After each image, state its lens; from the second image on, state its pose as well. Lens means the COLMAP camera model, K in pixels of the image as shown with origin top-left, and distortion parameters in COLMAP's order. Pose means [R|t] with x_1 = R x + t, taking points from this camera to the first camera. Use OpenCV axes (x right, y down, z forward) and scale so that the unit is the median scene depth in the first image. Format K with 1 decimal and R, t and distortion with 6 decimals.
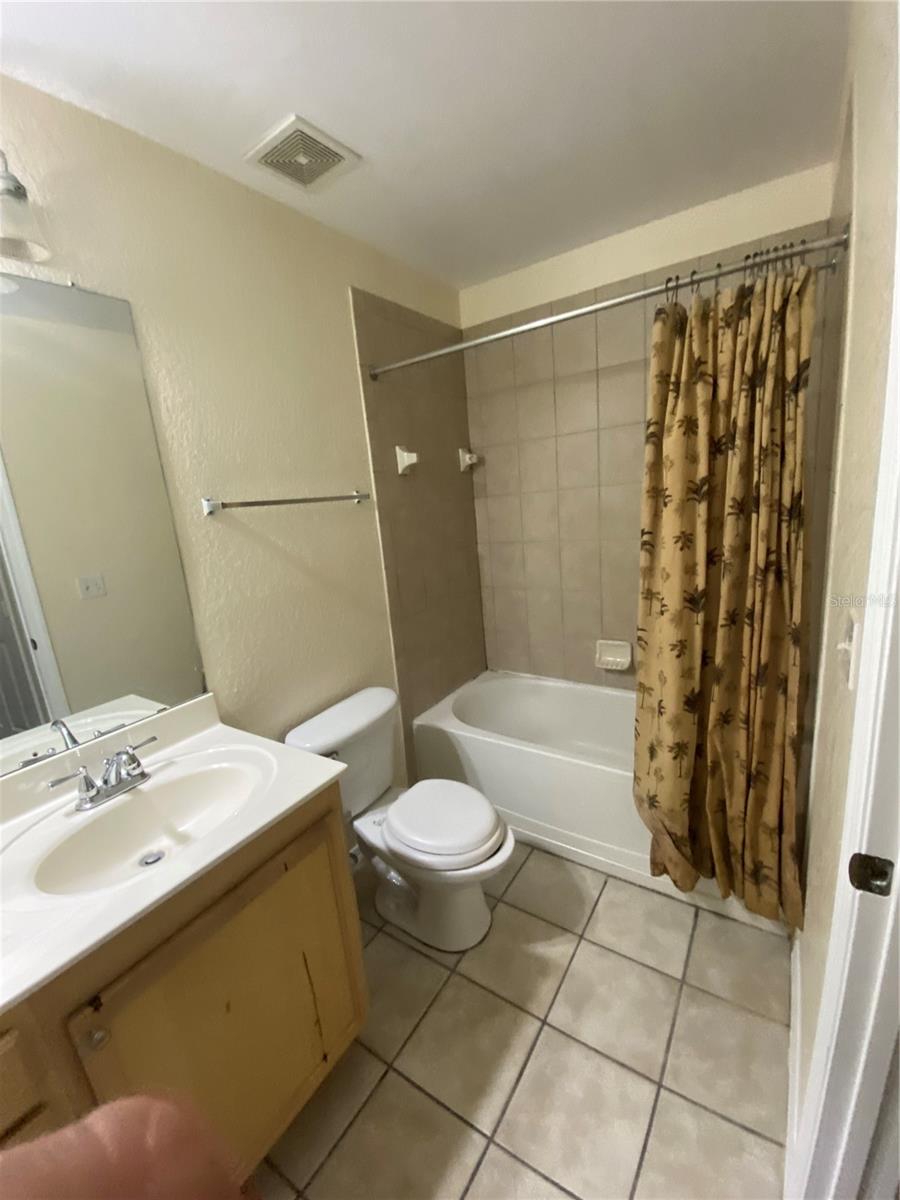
lens RADIAL K [[484.4, 0, 455.8], [0, 484.4, 600.1], [0, 0, 1]] dist [-0.017422, -0.003701]
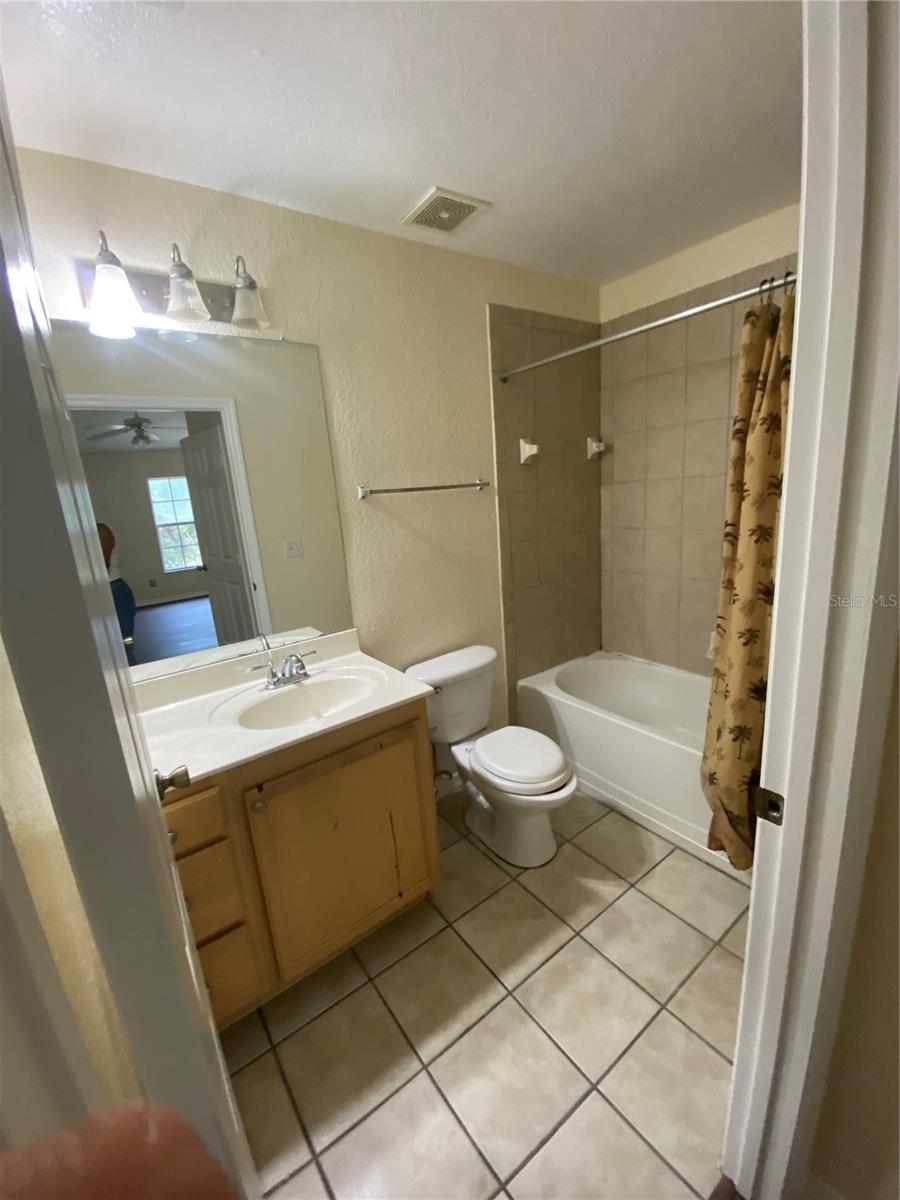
lens RADIAL K [[484.4, 0, 452.7], [0, 484.4, 601.6], [0, 0, 1]] dist [-0.017422, -0.003701]
pose [[0.938807, 0.093932, -0.331387, 0.195906], [-0.079520, 0.995213, 0.056816, 0.015076], [0.335138, -0.026988, 0.941783, -0.194971]]
